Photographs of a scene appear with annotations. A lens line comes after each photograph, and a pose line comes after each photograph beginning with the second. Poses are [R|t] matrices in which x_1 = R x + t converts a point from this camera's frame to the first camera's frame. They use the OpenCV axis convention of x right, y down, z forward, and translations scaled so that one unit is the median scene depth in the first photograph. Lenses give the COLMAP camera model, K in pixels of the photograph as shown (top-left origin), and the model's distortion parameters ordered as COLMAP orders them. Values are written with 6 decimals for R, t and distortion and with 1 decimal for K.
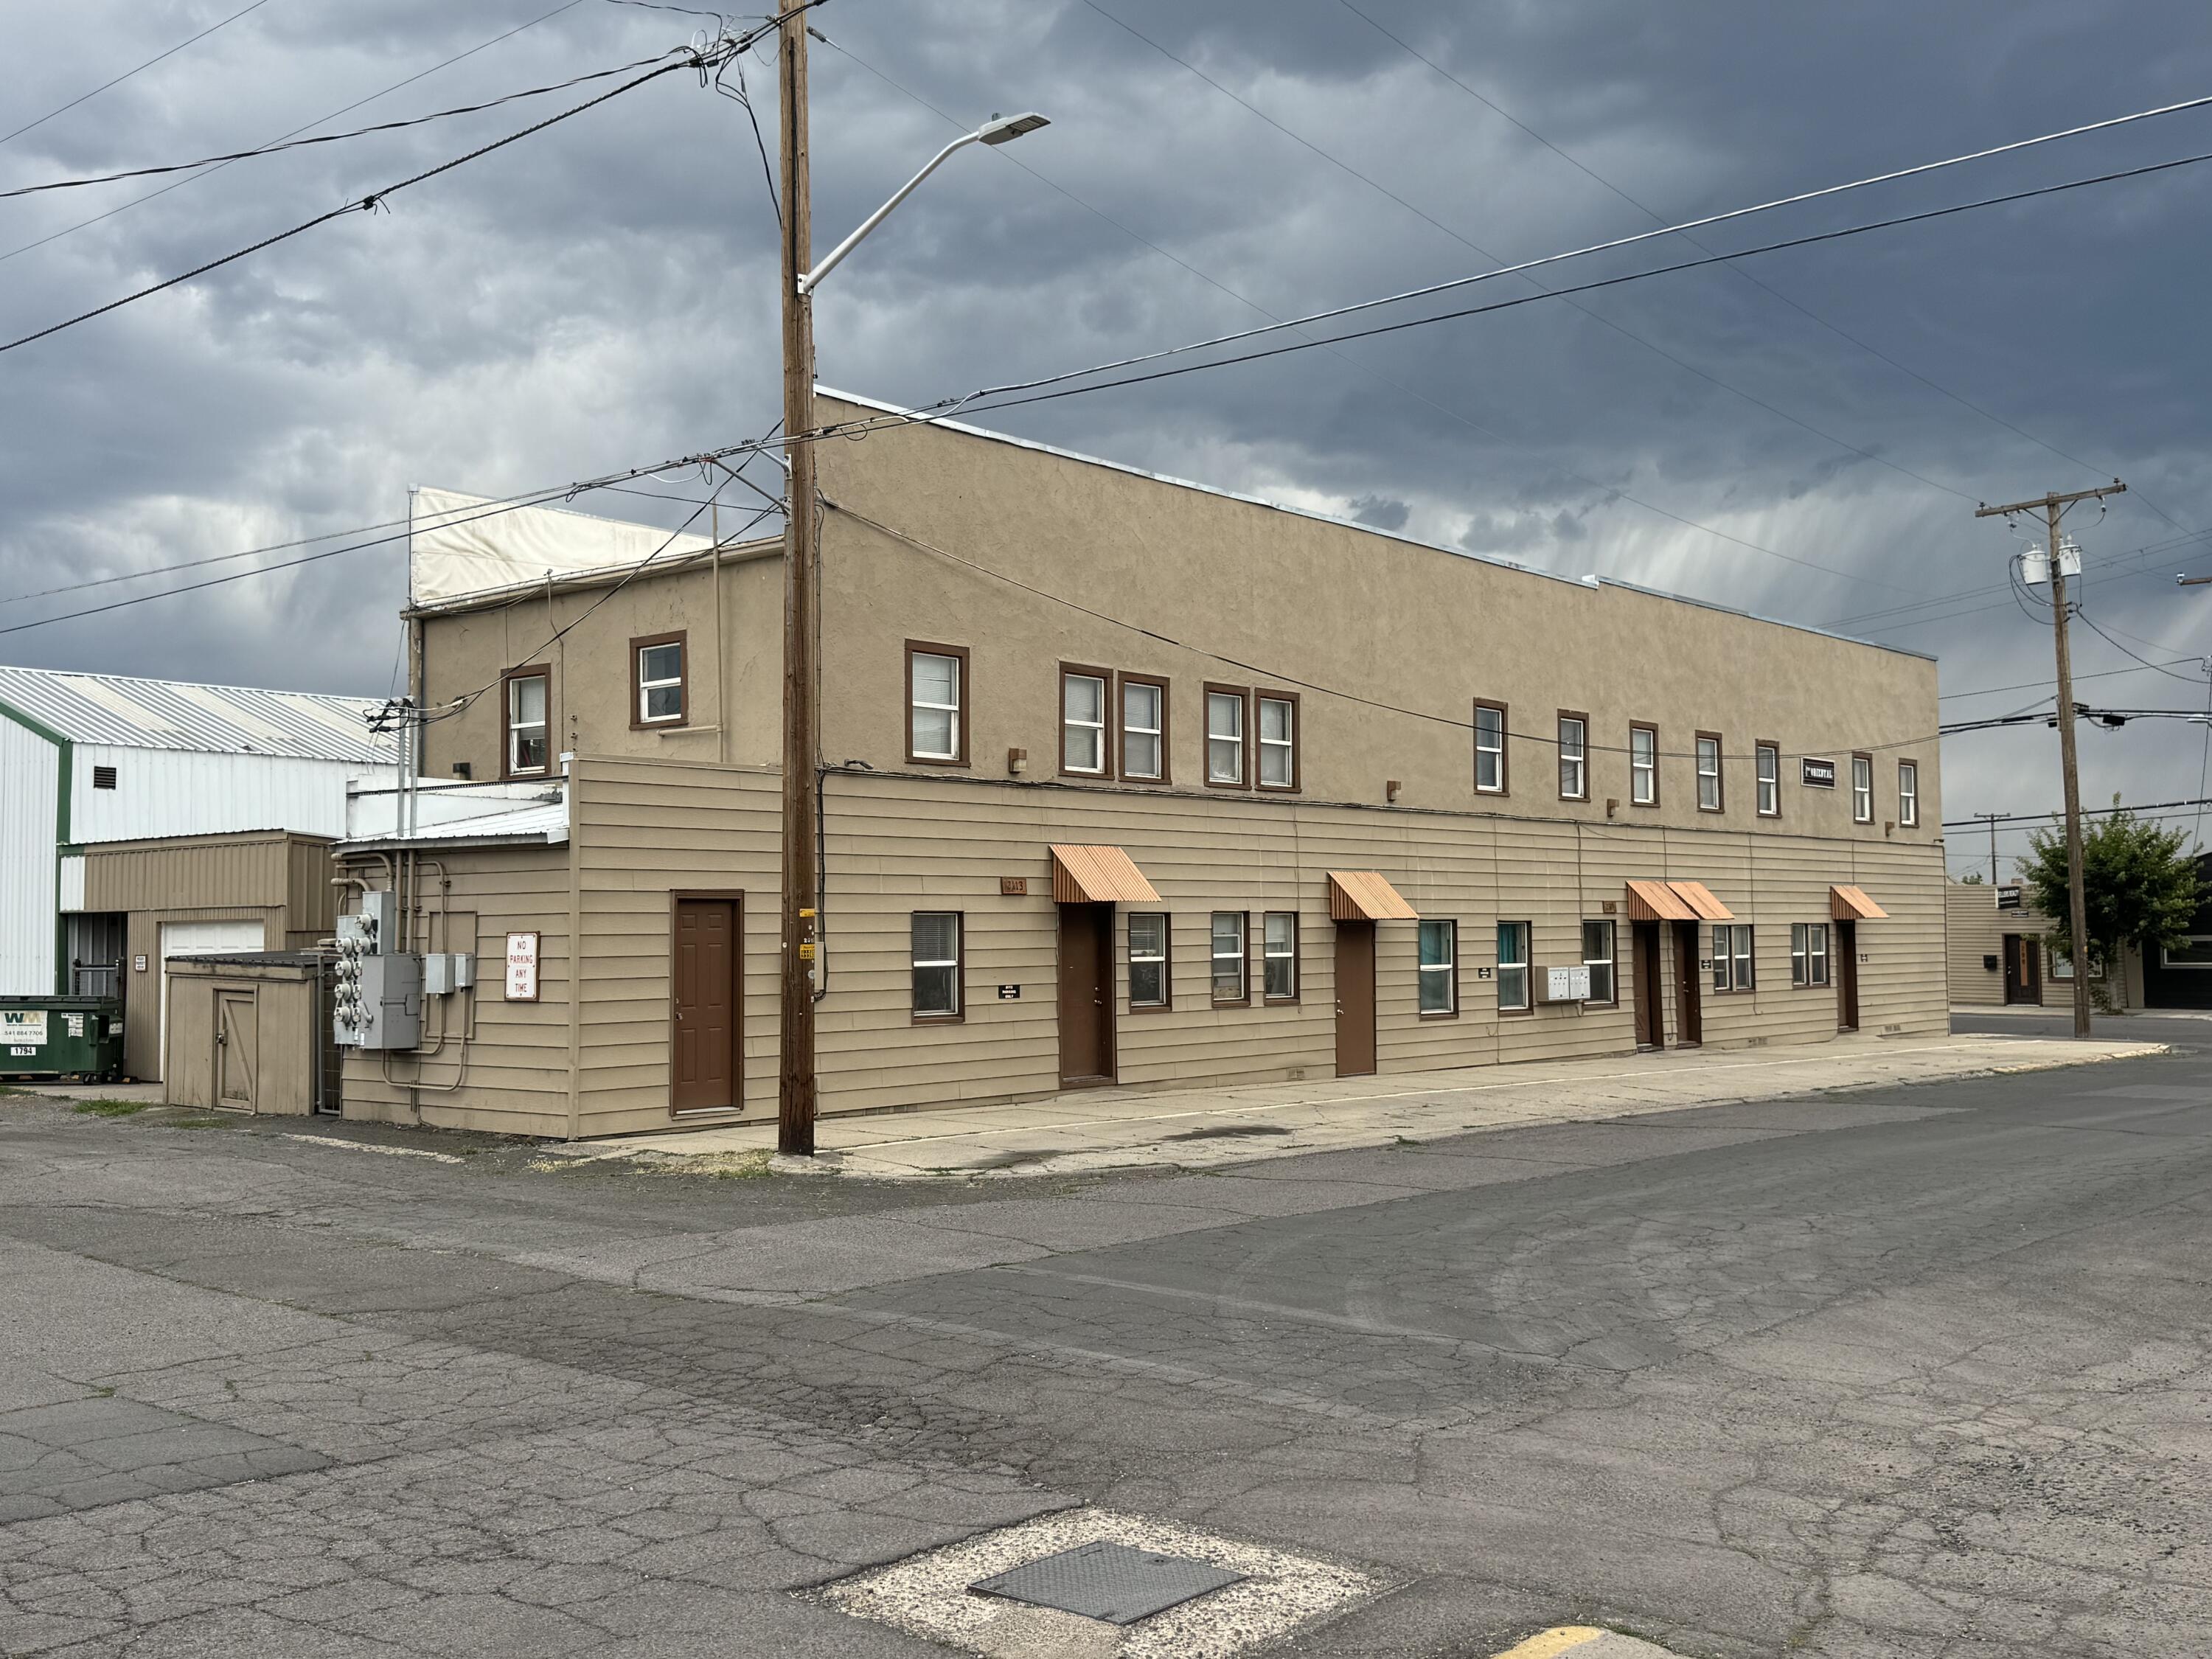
lens RADIAL K [[2145.7, 0, 1106.0], [0, 2145.7, 829.5], [0, 0, 1]] dist [0.077920, 0.000249]
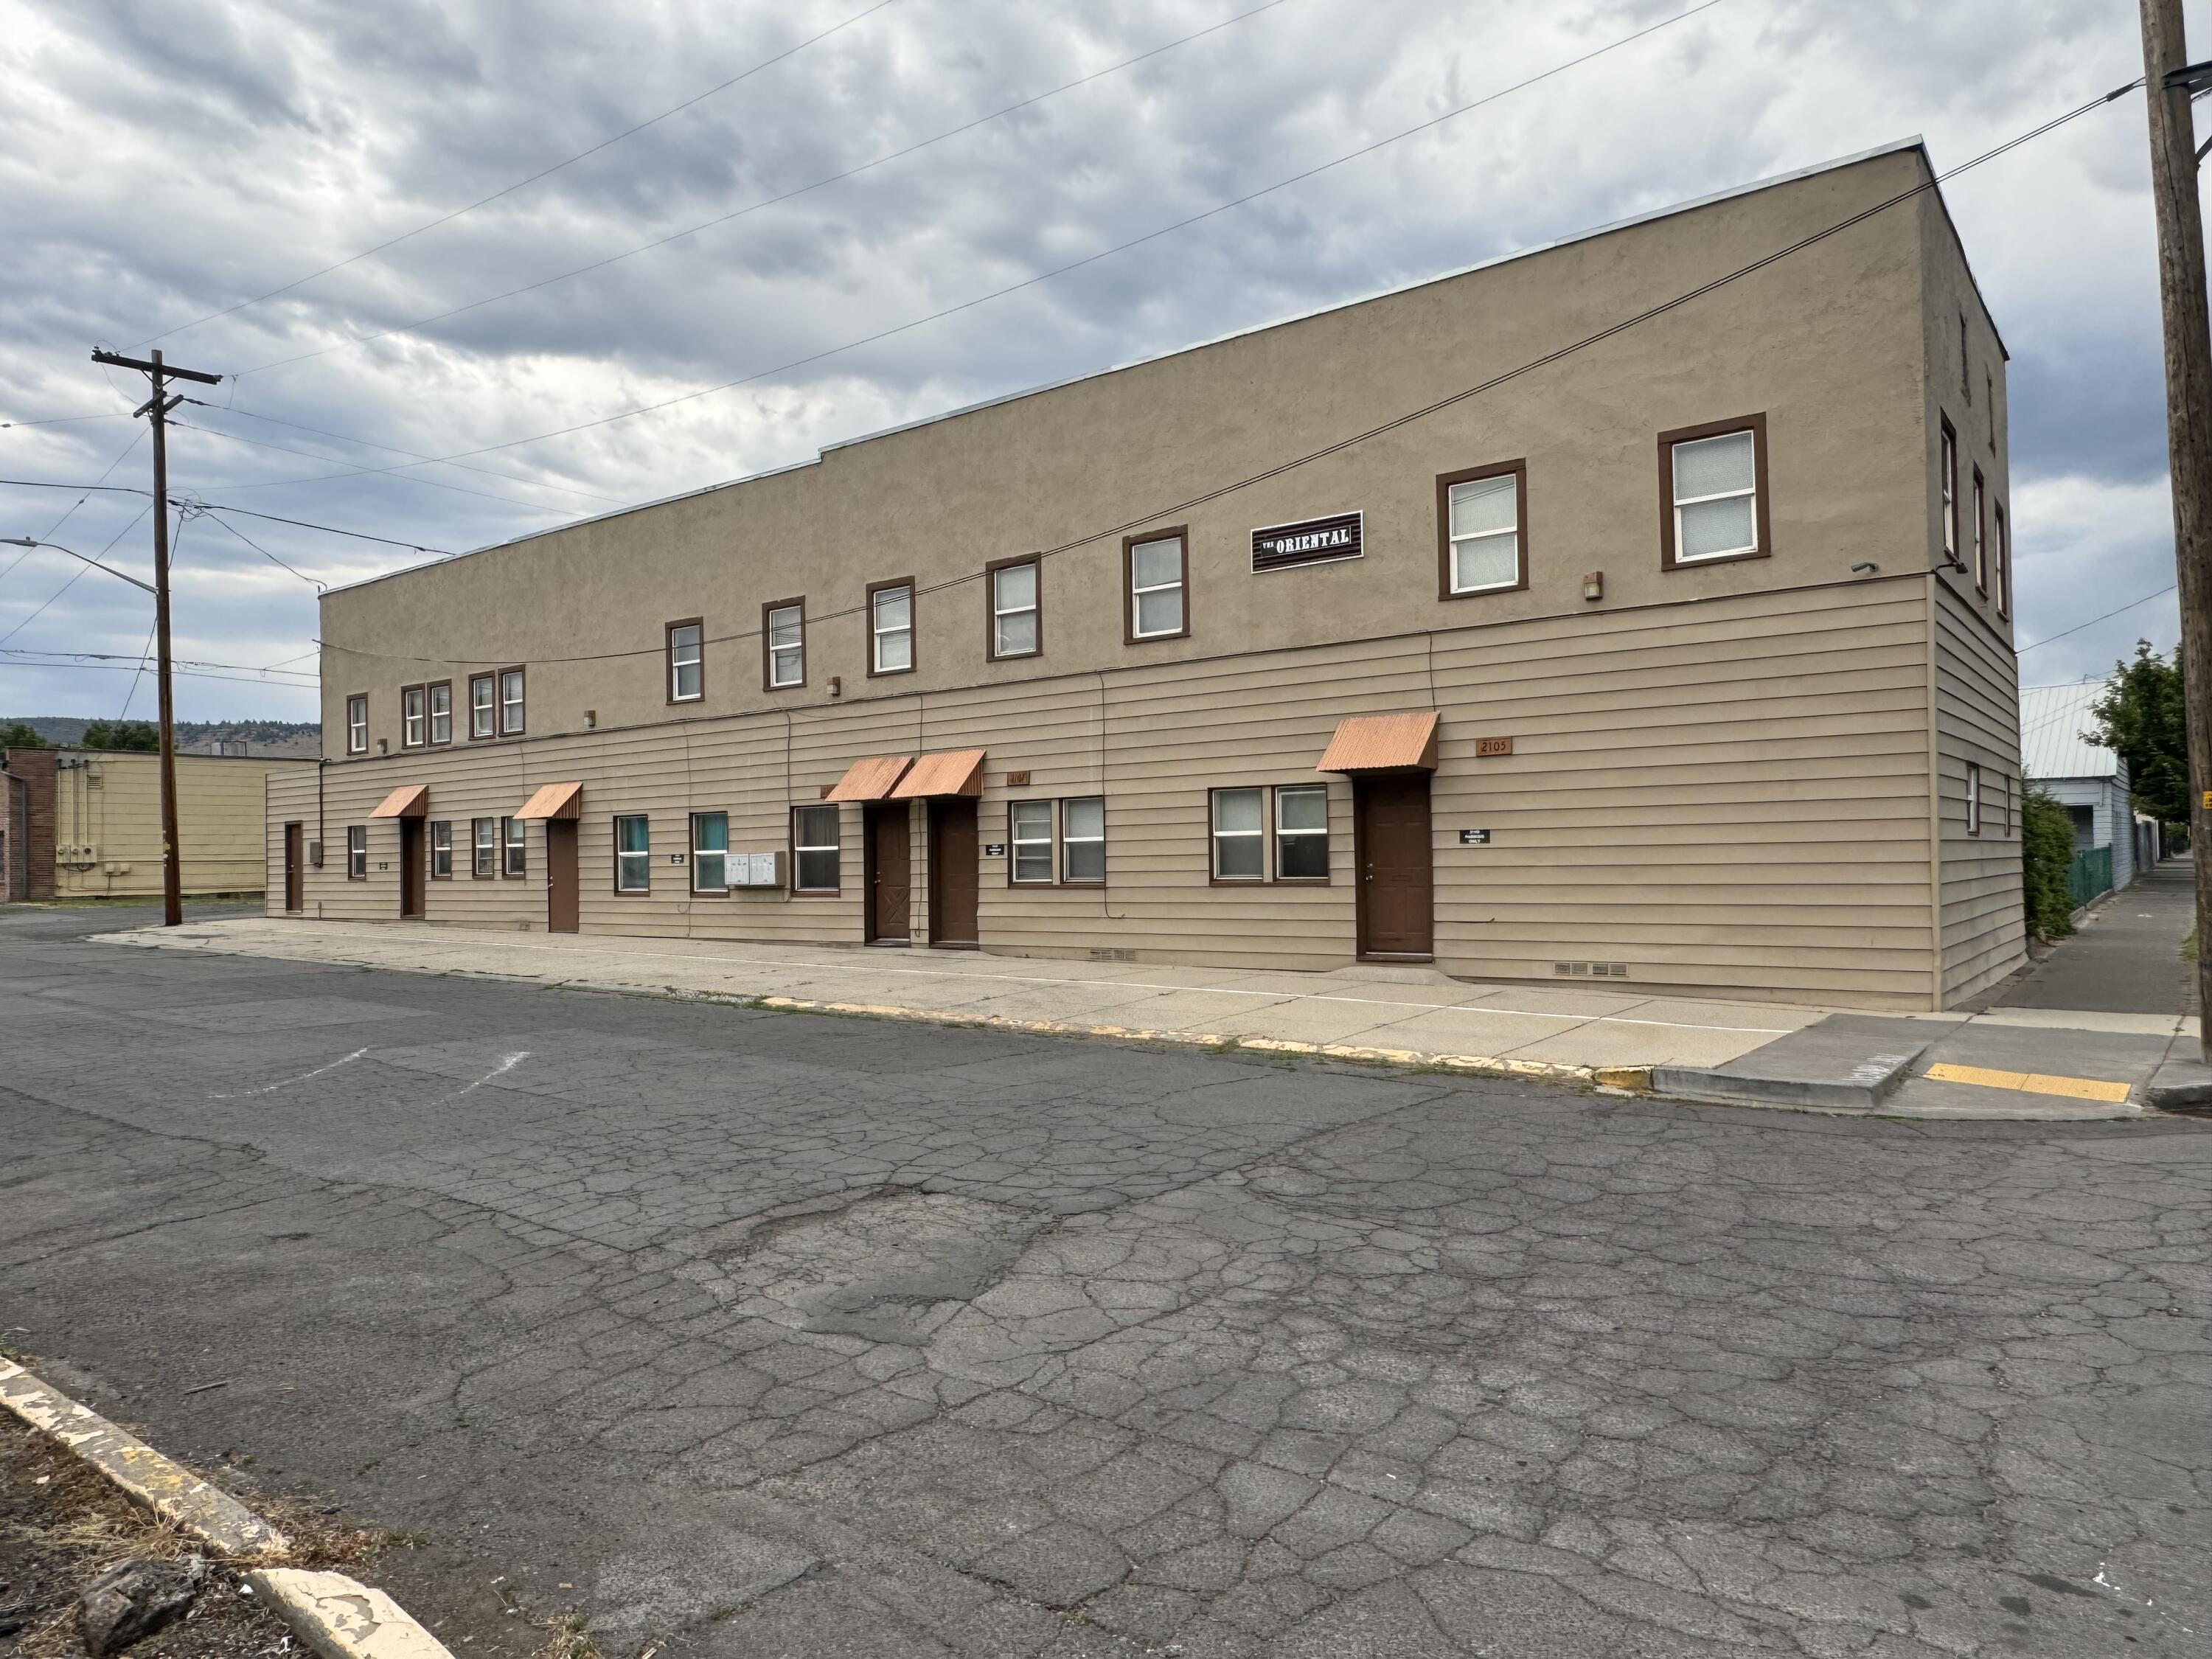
lens RADIAL K [[1434.1, 0, 1106.0], [0, 1434.1, 829.5], [0, 0, 1]] dist [-0.000201, 0.000123]
pose [[0.054410, -0.011063, -0.998457, 0.944815], [0.067189, 0.997713, -0.007393, 0.071153], [0.996256, -0.066683, 0.055028, 1.170646]]
